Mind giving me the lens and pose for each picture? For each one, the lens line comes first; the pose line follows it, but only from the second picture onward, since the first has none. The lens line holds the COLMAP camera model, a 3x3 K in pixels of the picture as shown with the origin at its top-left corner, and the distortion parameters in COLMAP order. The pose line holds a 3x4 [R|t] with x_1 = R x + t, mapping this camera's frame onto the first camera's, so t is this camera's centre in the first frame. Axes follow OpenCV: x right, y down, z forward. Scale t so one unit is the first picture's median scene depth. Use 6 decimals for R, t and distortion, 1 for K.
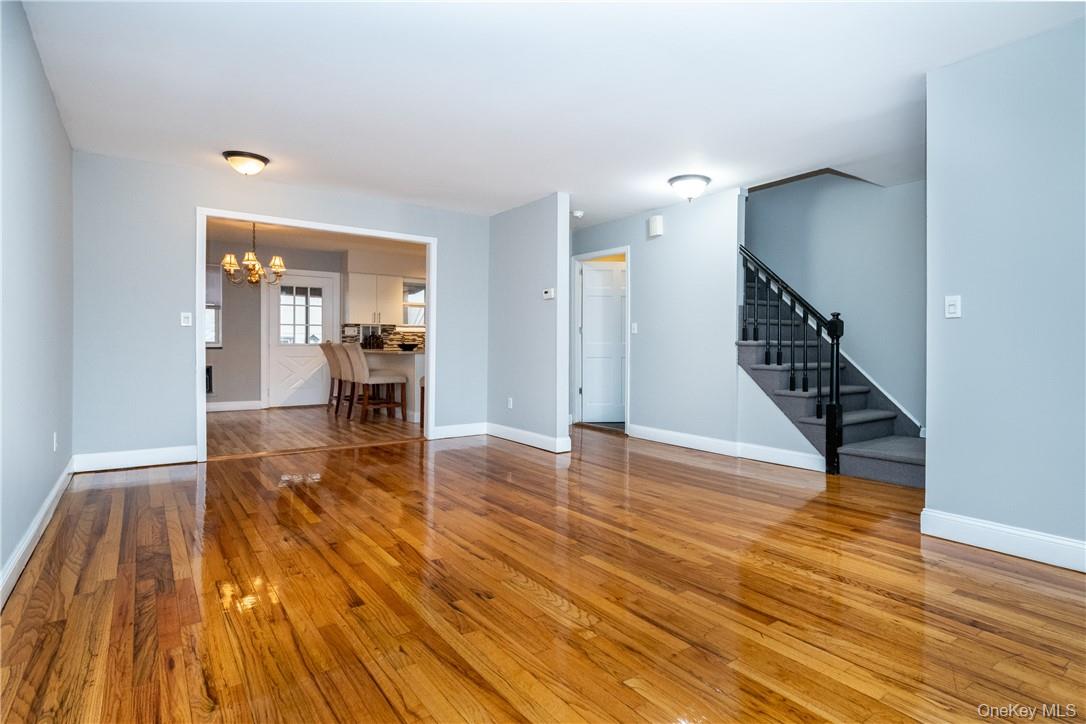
lens RADIAL K [[524.4, 0, 548.7], [0, 524.4, 350.6], [0, 0, 1]] dist [0.000746, -0.000444]
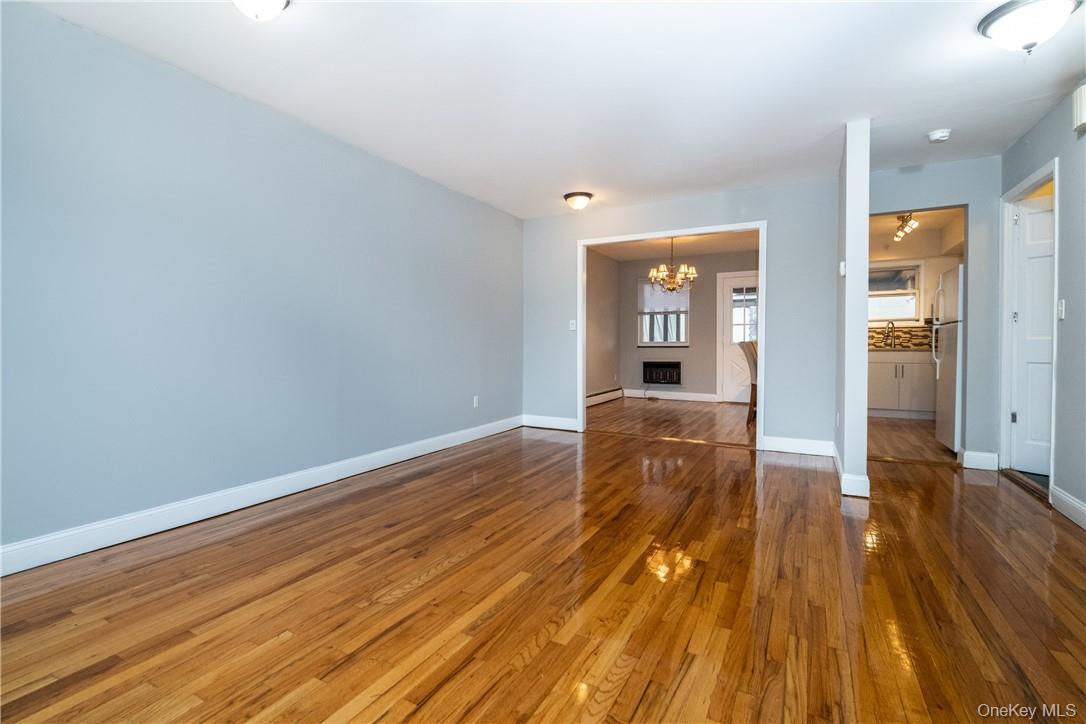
lens RADIAL K [[524.4, 0, 548.7], [0, 524.4, 350.6], [0, 0, 1]] dist [0.000746, -0.000444]
pose [[0.434083, 0.005115, -0.900858, 0.861963], [-0.002894, 0.999987, 0.004284, 0.000297], [0.900868, 0.000748, 0.434092, 0.606336]]
